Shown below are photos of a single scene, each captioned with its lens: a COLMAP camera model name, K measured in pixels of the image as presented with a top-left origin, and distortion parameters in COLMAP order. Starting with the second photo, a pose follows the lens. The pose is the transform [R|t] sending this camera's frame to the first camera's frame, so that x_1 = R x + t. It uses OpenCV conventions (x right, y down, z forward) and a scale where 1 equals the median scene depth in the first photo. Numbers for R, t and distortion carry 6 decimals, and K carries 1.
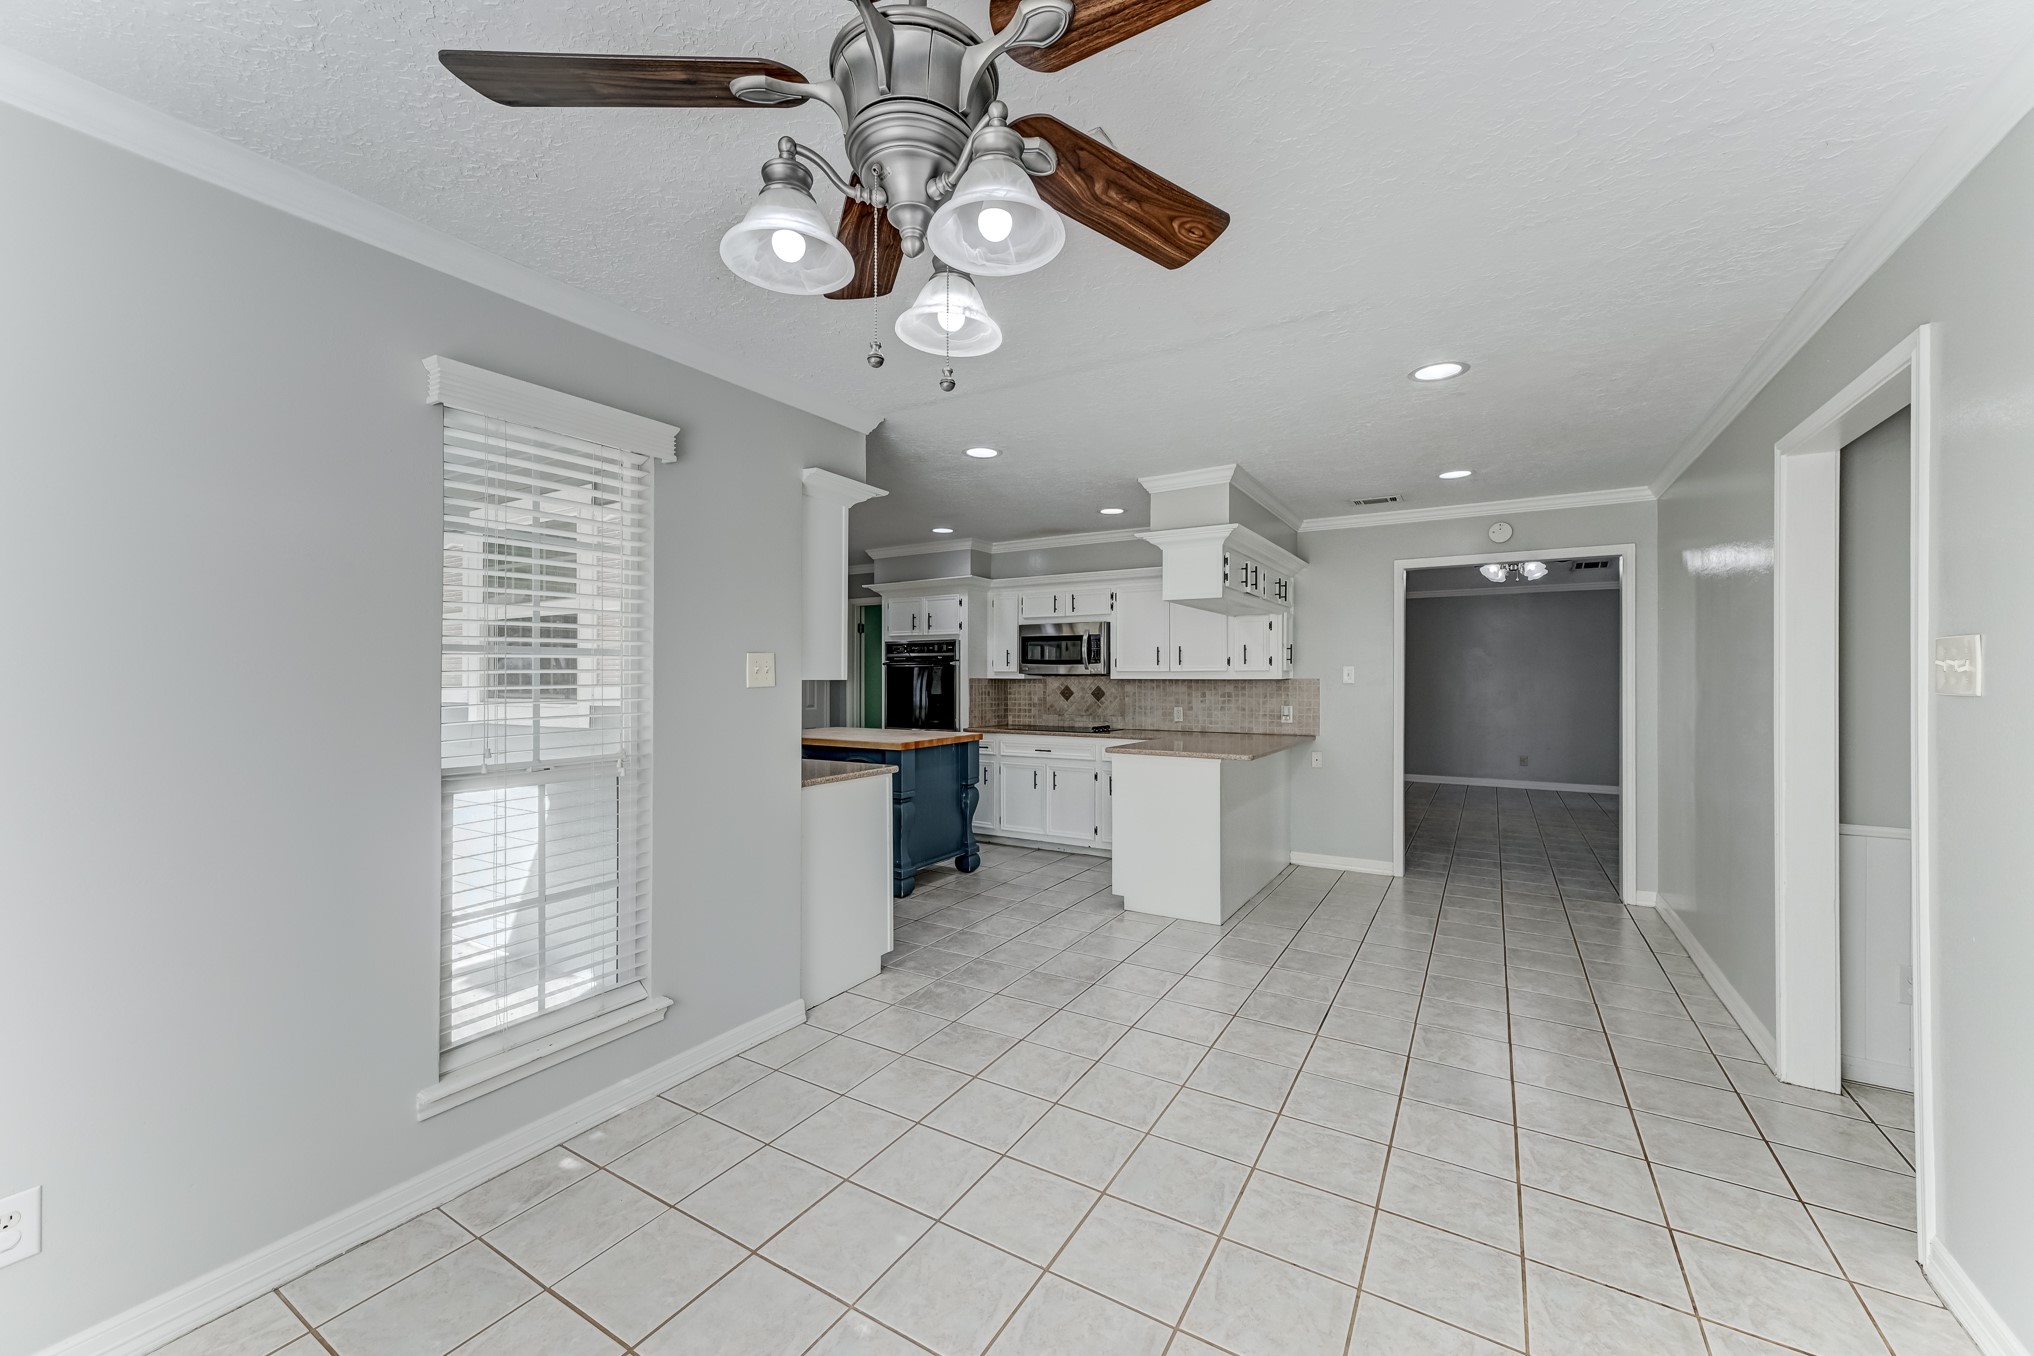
lens RADIAL K [[792.7, 0, 1031.8], [0, 792.7, 698.8], [0, 0, 1]] dist [0.007002, 0.000966]
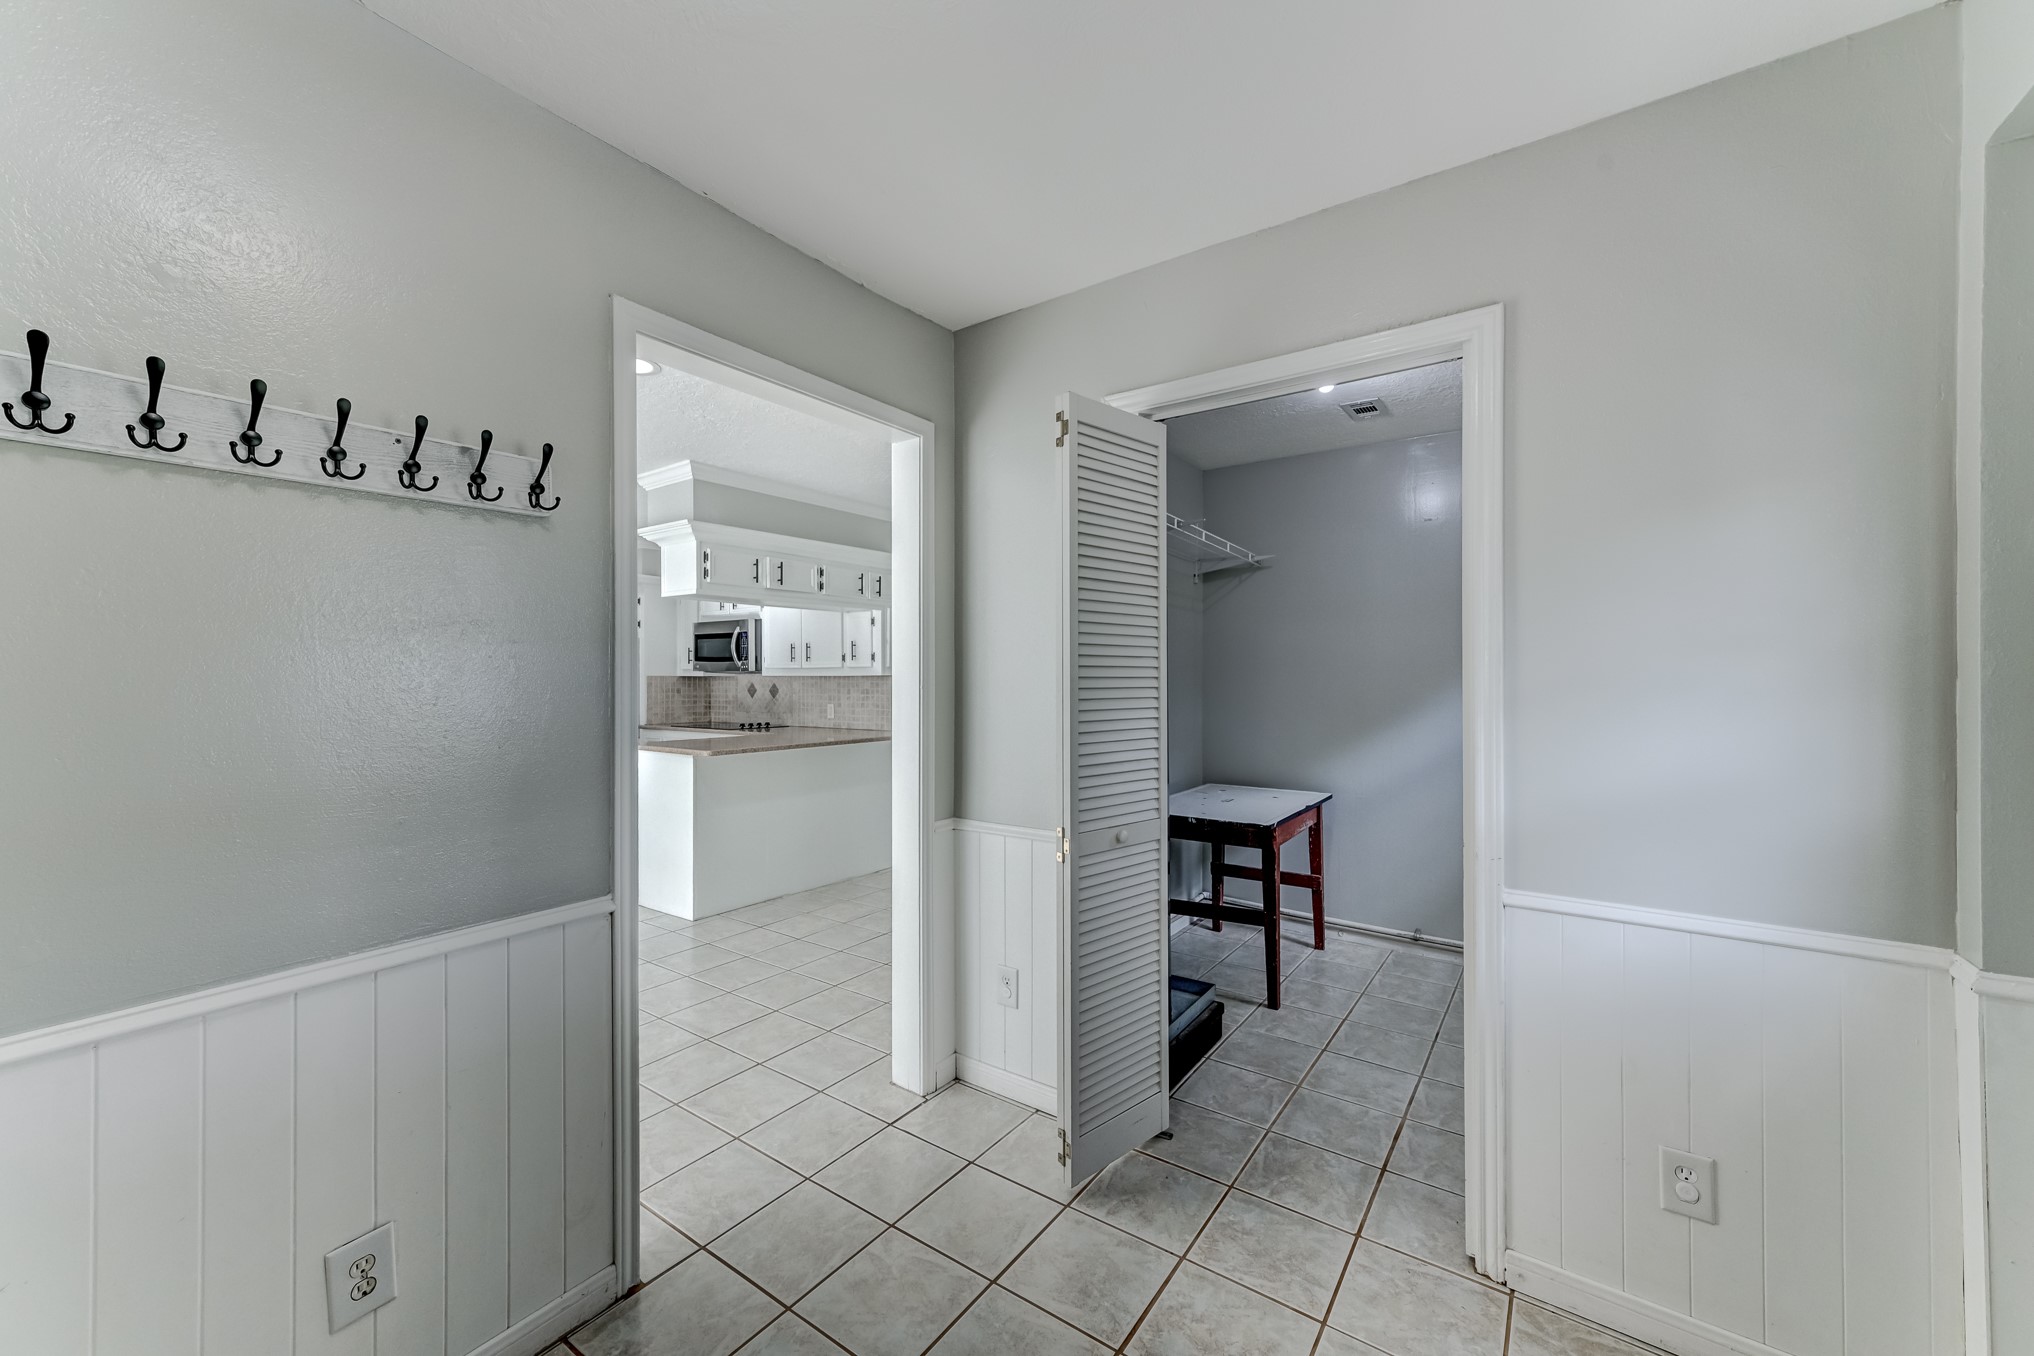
lens RADIAL K [[792.7, 0, 1039.2], [0, 792.7, 674.4], [0, 0, 1]] dist [0.007002, 0.000966]
pose [[0.996534, -0.004705, -0.083053, 0.522674], [0.002220, 0.999548, -0.029983, 0.003845], [0.083156, 0.029695, 0.996094, 0.027323]]
